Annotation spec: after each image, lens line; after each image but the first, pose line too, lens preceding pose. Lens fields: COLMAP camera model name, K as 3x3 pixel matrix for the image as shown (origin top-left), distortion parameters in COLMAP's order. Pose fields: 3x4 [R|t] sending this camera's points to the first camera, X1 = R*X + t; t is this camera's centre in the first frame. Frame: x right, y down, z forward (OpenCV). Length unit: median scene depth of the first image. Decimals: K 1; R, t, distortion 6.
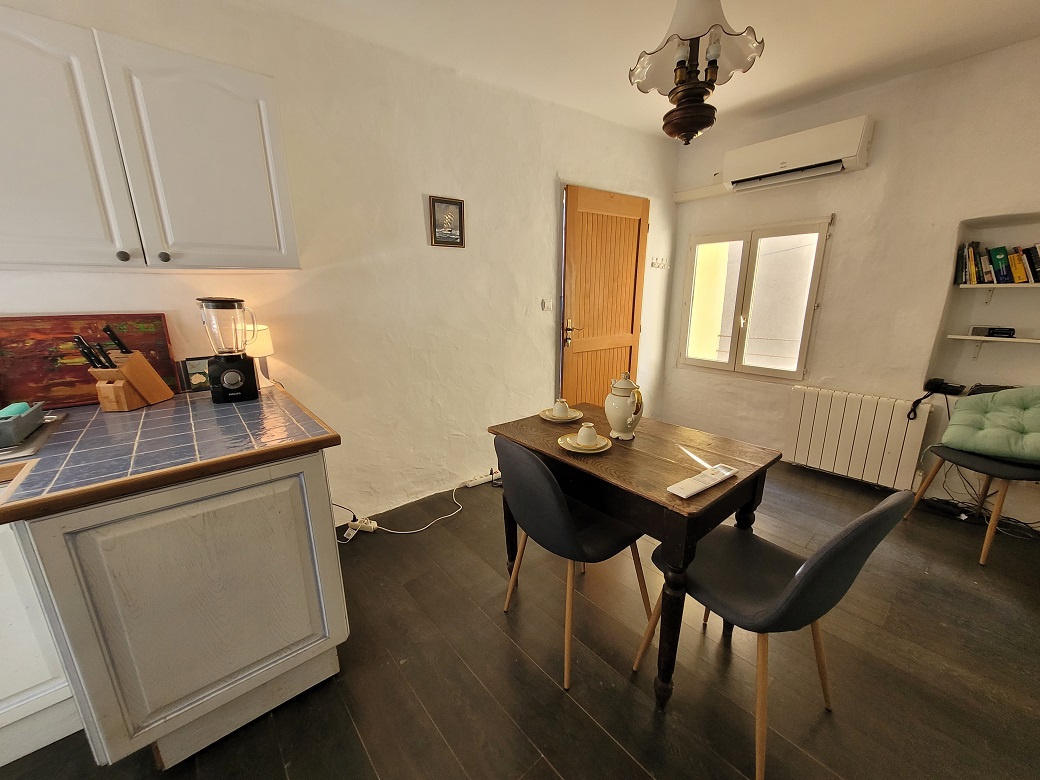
lens RADIAL K [[403.2, 0, 520.1], [0, 403.2, 393.5], [0, 0, 1]] dist [0.010518, 0.000041]
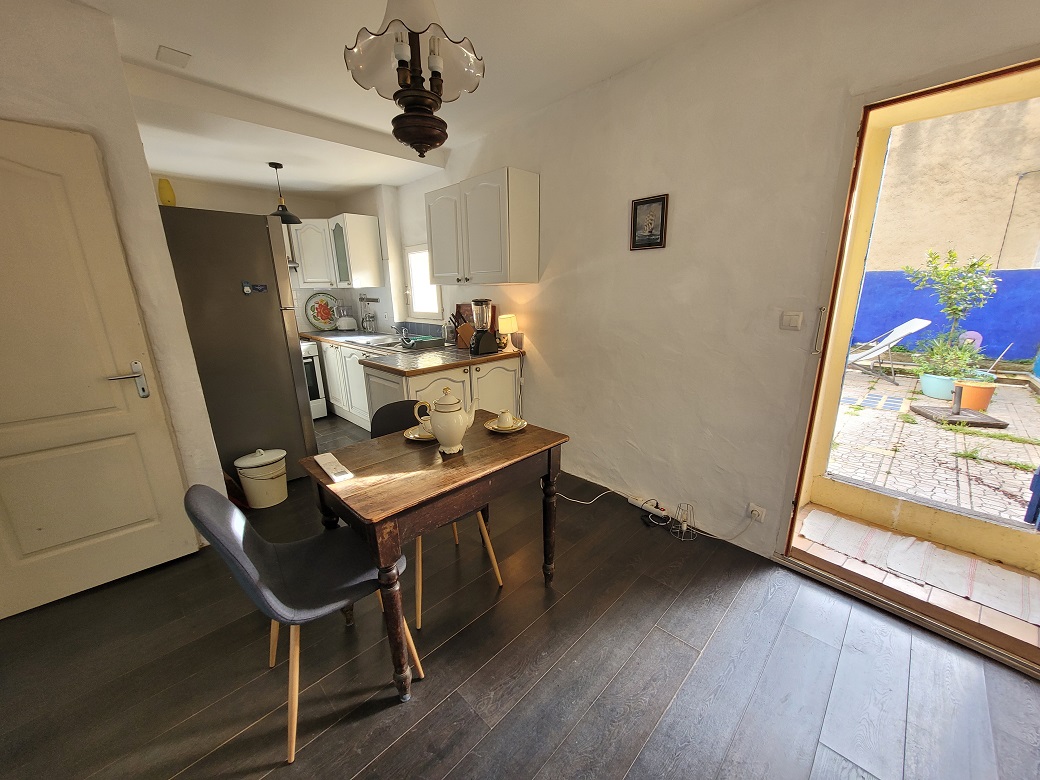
lens RADIAL K [[403.2, 0, 524.4], [0, 403.2, 393.6], [0, 0, 1]] dist [0.010518, 0.000041]
pose [[0.101540, 0.266292, -0.958529, 0.913127], [-0.227678, 0.944157, 0.238181, -0.236933], [0.968428, 0.194051, 0.156498, 0.743658]]
